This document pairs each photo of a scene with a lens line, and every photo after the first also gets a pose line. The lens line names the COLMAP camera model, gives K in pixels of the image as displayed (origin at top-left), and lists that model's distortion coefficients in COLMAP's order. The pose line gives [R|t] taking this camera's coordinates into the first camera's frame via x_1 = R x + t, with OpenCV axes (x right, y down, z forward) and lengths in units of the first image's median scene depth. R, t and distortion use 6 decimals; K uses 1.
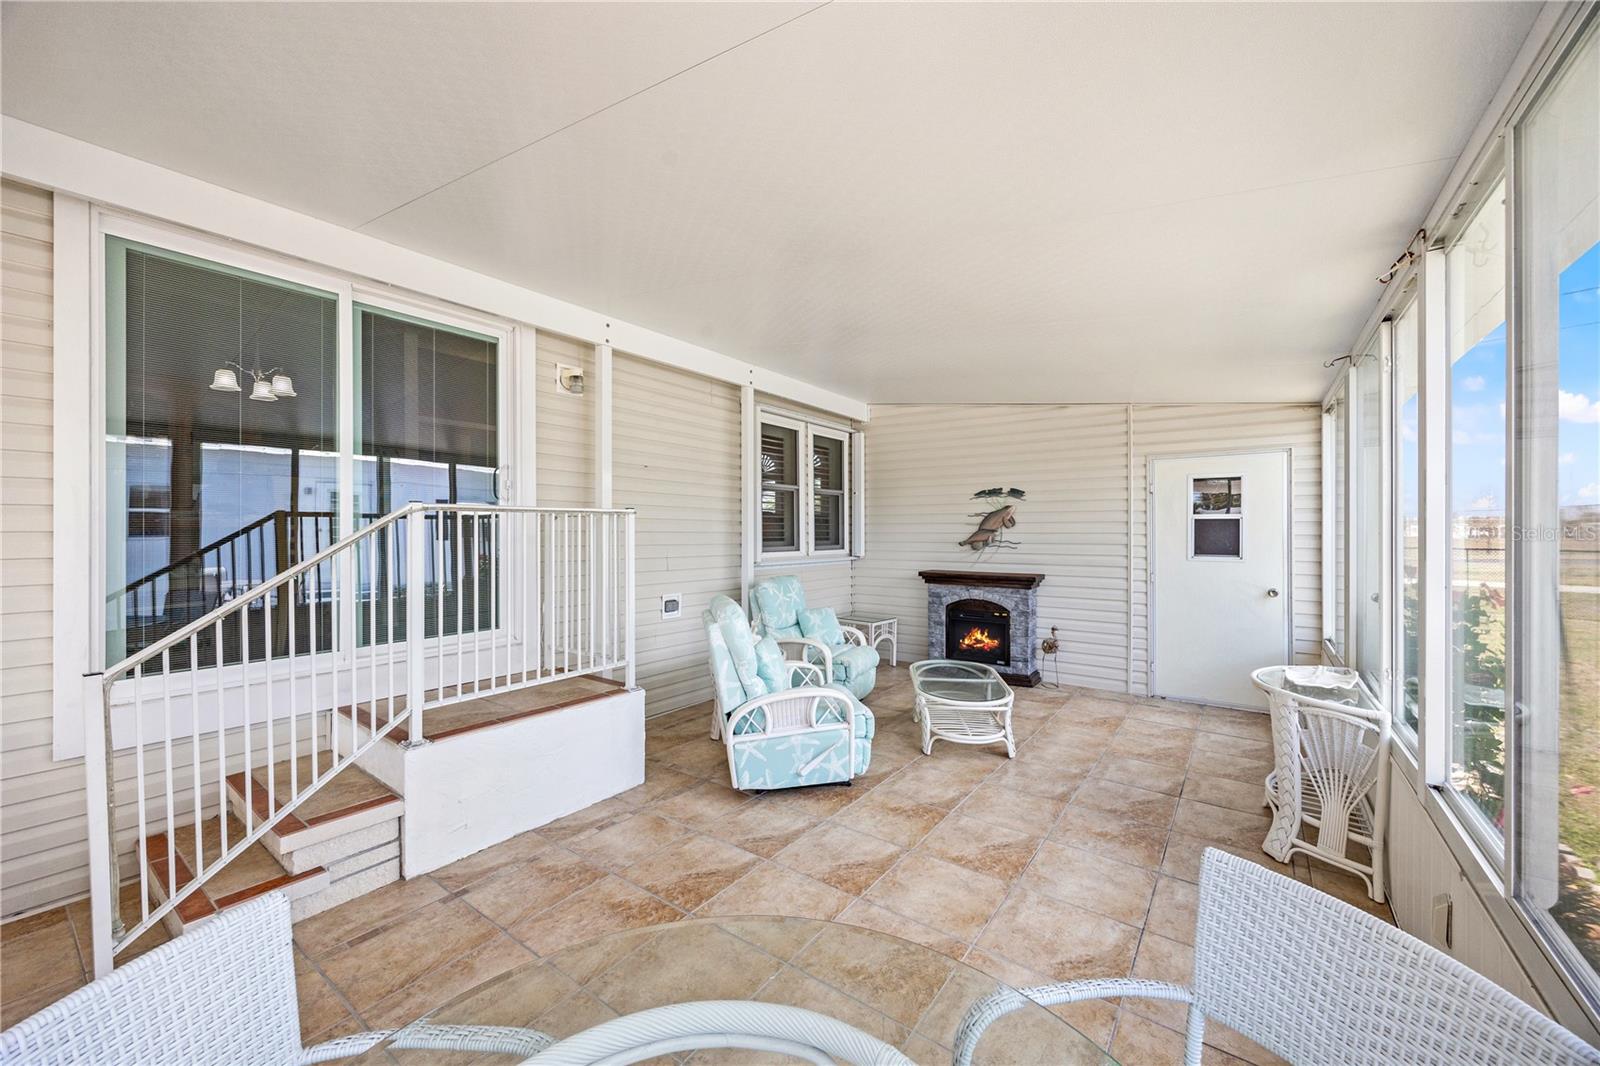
lens RADIAL K [[623.6, 0, 798.9], [0, 623.6, 530.4], [0, 0, 1]] dist [-0.000467, -0.000029]
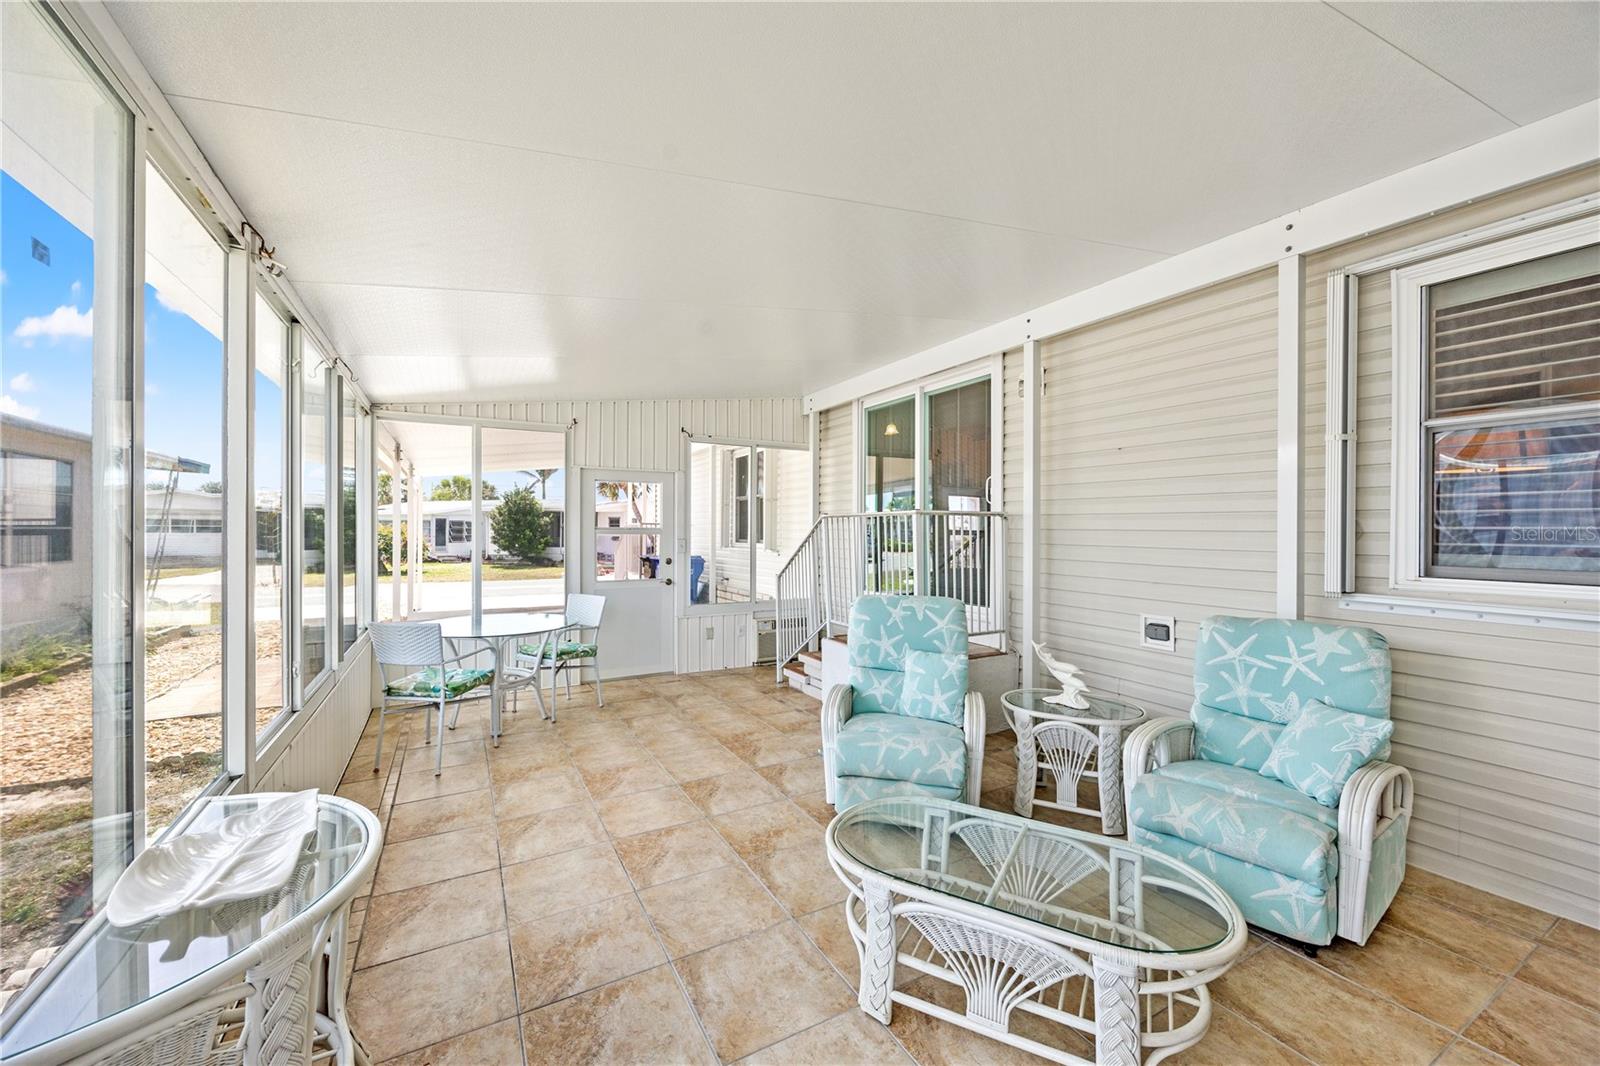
lens RADIAL K [[623.6, 0, 798.9], [0, 623.6, 530.4], [0, 0, 1]] dist [-0.000467, -0.000029]
pose [[-0.425504, 0.005274, -0.904941, 1.025800], [0.003608, 0.999985, 0.004131, -0.002572], [0.904949, -0.001507, -0.425516, 1.500843]]
